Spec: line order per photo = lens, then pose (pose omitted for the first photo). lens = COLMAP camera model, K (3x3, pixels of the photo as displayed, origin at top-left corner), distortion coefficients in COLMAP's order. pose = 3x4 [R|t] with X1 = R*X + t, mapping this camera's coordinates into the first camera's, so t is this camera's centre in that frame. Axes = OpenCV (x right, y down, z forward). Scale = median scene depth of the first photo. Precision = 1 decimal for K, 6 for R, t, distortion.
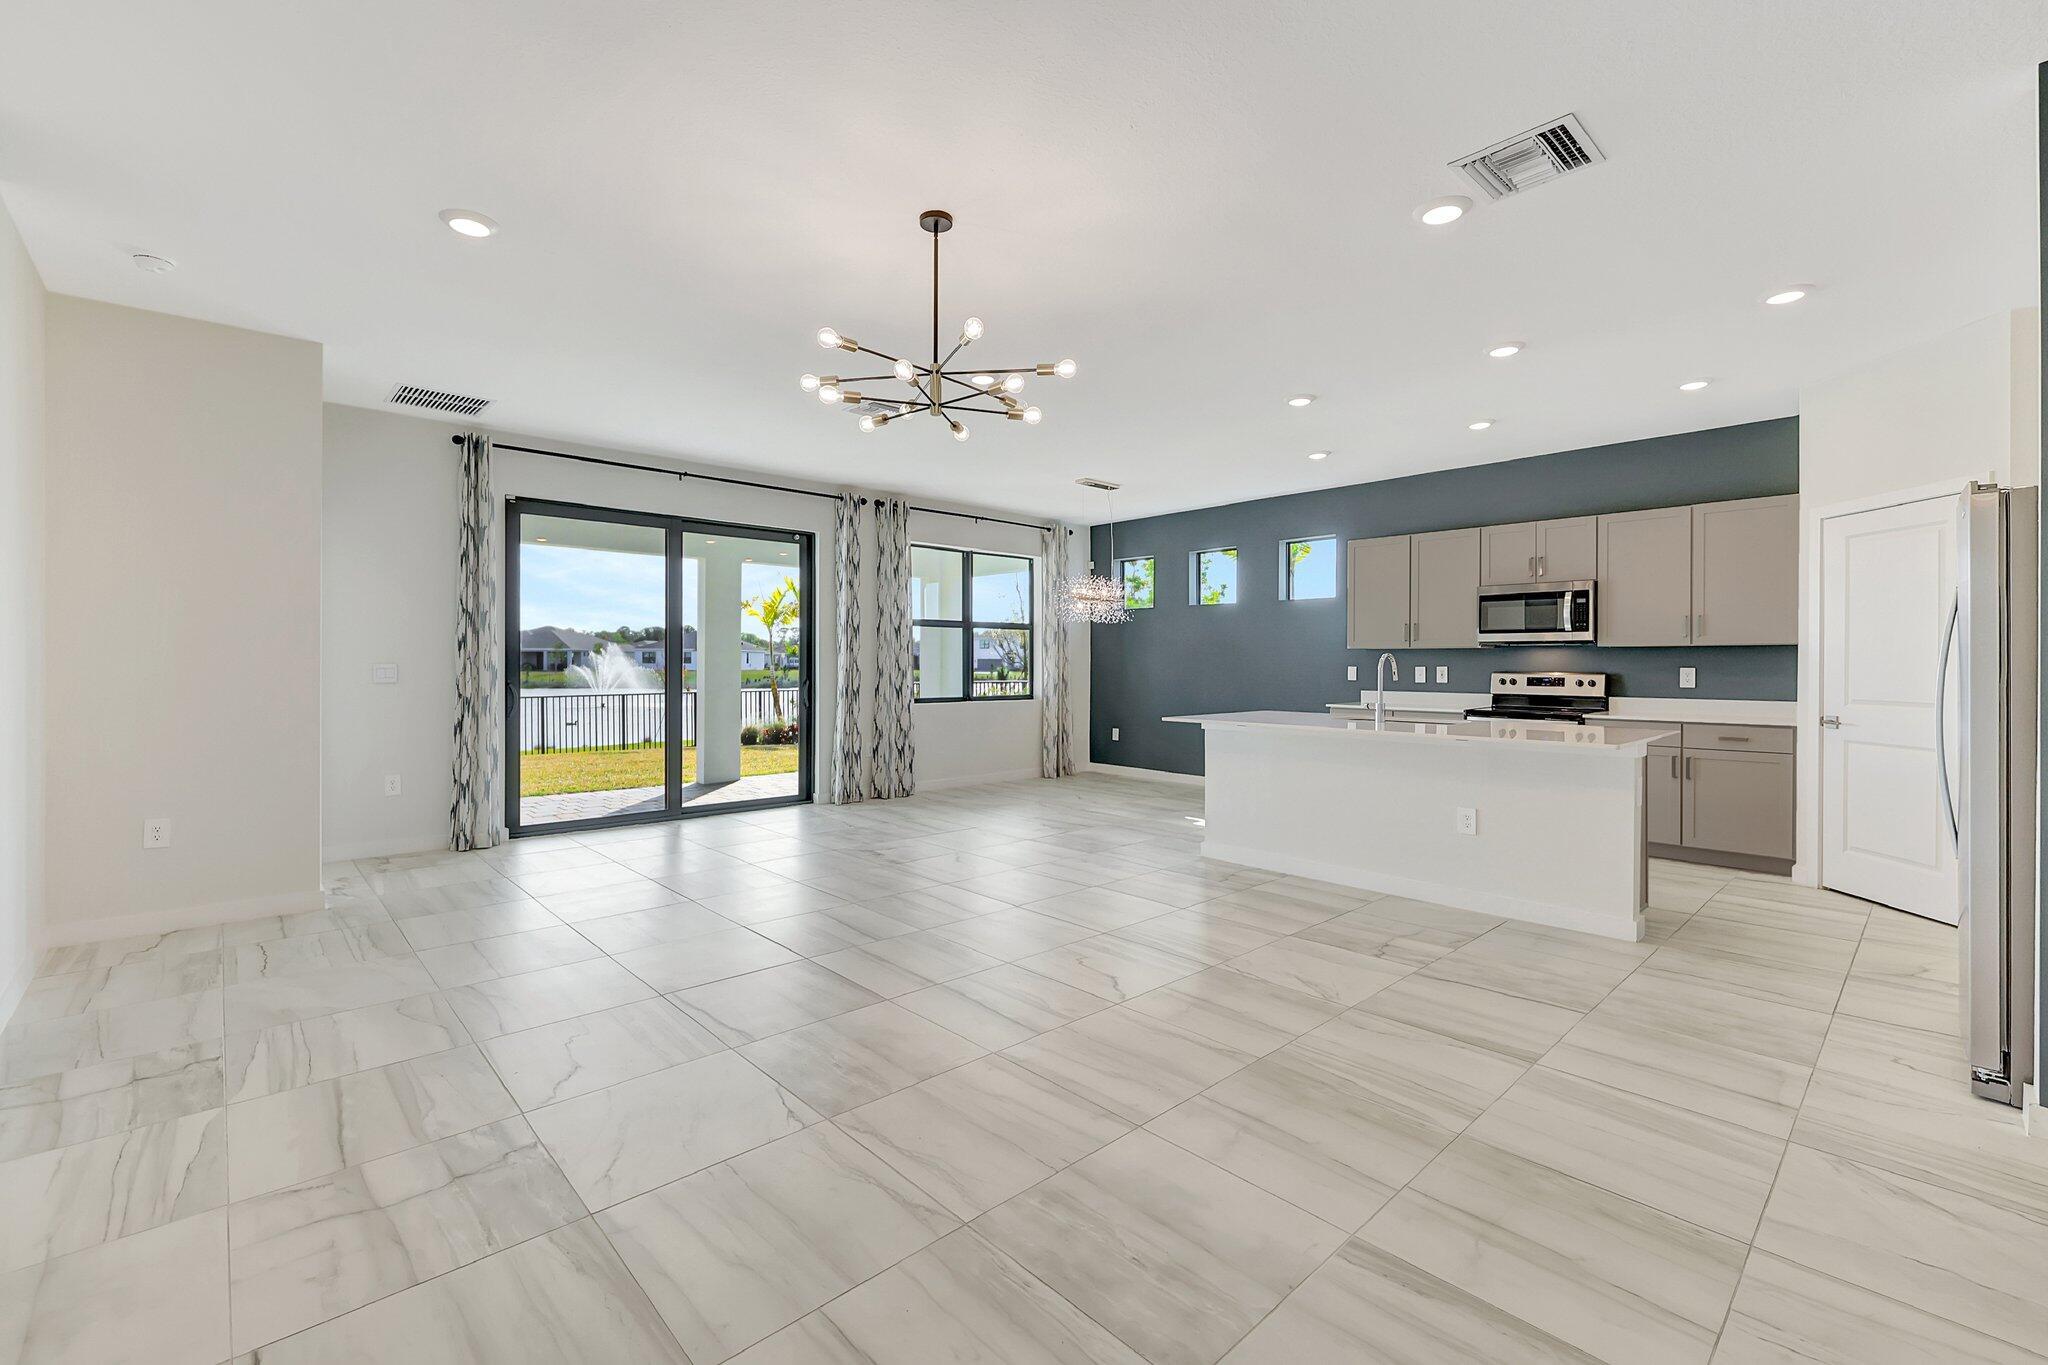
lens RADIAL K [[866.5, 0, 1023.1], [0, 866.5, 668.4], [0, 0, 1]] dist [-0.002270, 0.000468]
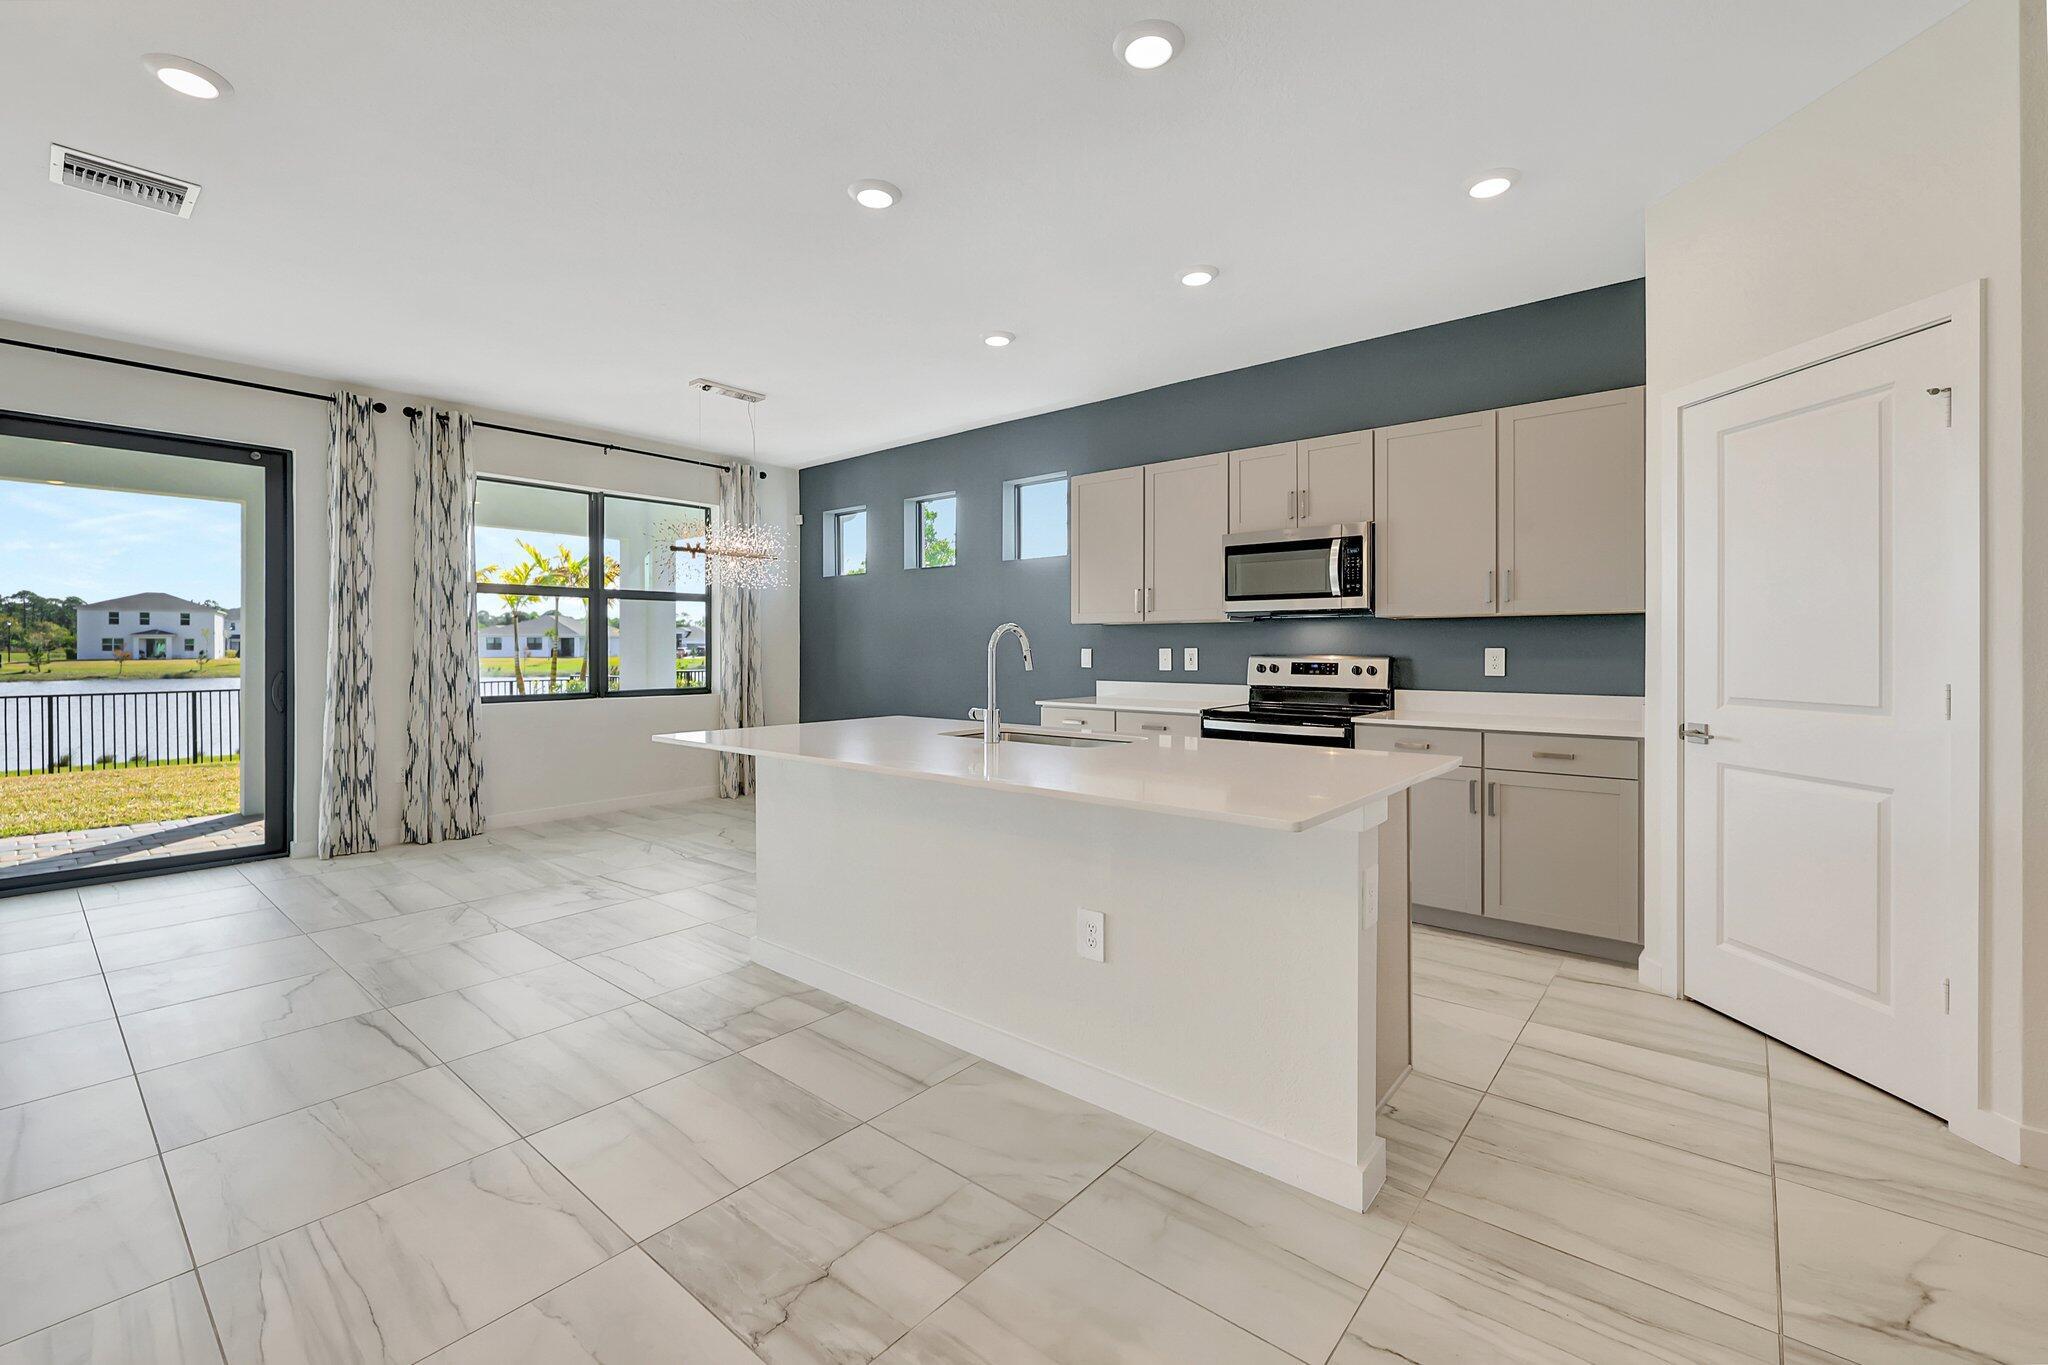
lens RADIAL K [[866.5, 0, 1016.9], [0, 866.5, 646.8], [0, 0, 1]] dist [-0.002270, 0.000468]
pose [[0.992886, -0.003029, 0.119027, 0.268235], [0.003824, 0.999972, -0.006455, 0.001211], [-0.119004, 0.006864, 0.992870, 0.313906]]
